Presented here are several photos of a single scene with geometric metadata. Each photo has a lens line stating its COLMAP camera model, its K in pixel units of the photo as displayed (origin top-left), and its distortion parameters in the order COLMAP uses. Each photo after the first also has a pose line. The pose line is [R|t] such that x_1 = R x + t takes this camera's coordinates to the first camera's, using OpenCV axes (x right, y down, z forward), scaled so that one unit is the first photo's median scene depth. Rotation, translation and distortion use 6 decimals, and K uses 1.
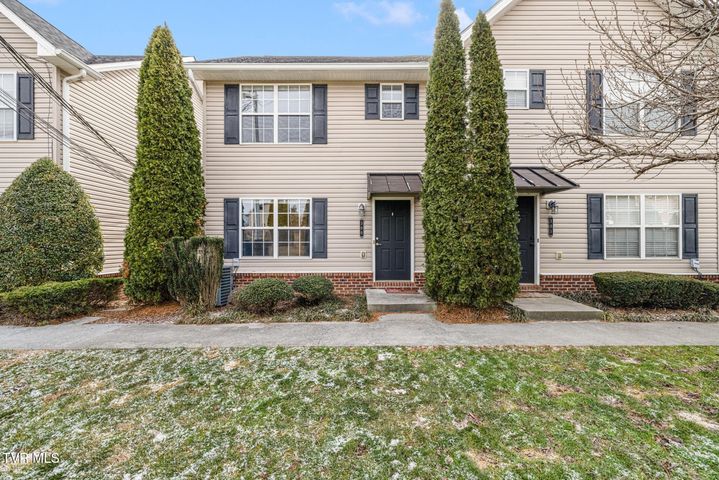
lens RADIAL K [[303.6, 0, 360.5], [0, 303.6, 244.4], [0, 0, 1]] dist [-0.002909, 0.000092]
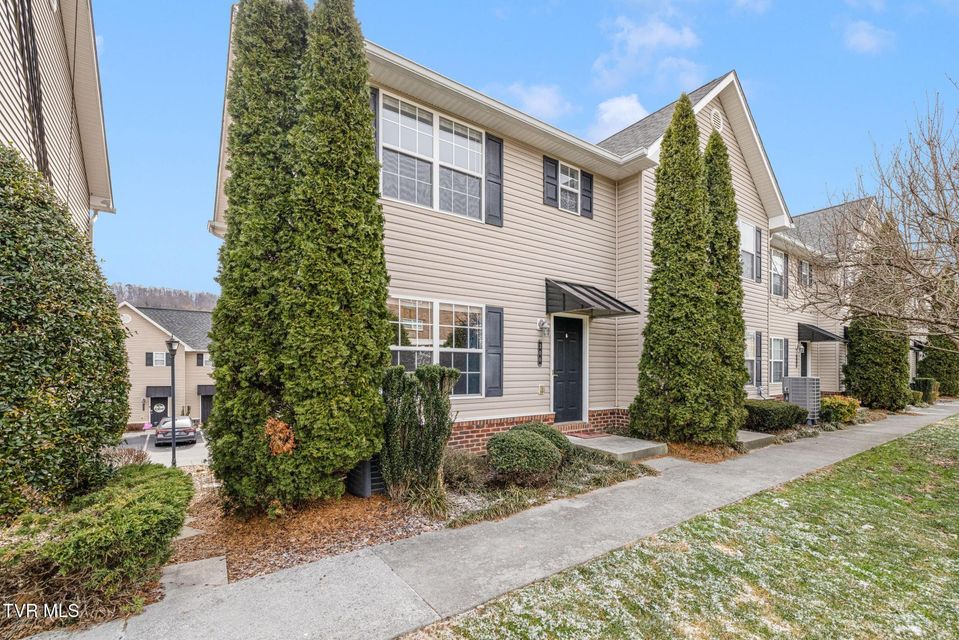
lens RADIAL K [[435.7, 0, 497.3], [0, 435.7, 367.2], [0, 0, 1]] dist [0.003294, 0.000605]
pose [[0.801645, 0.007082, 0.597759, -0.701346], [-0.008536, 0.999963, -0.000400, -0.018601], [-0.597740, -0.004781, 0.801676, 0.224307]]
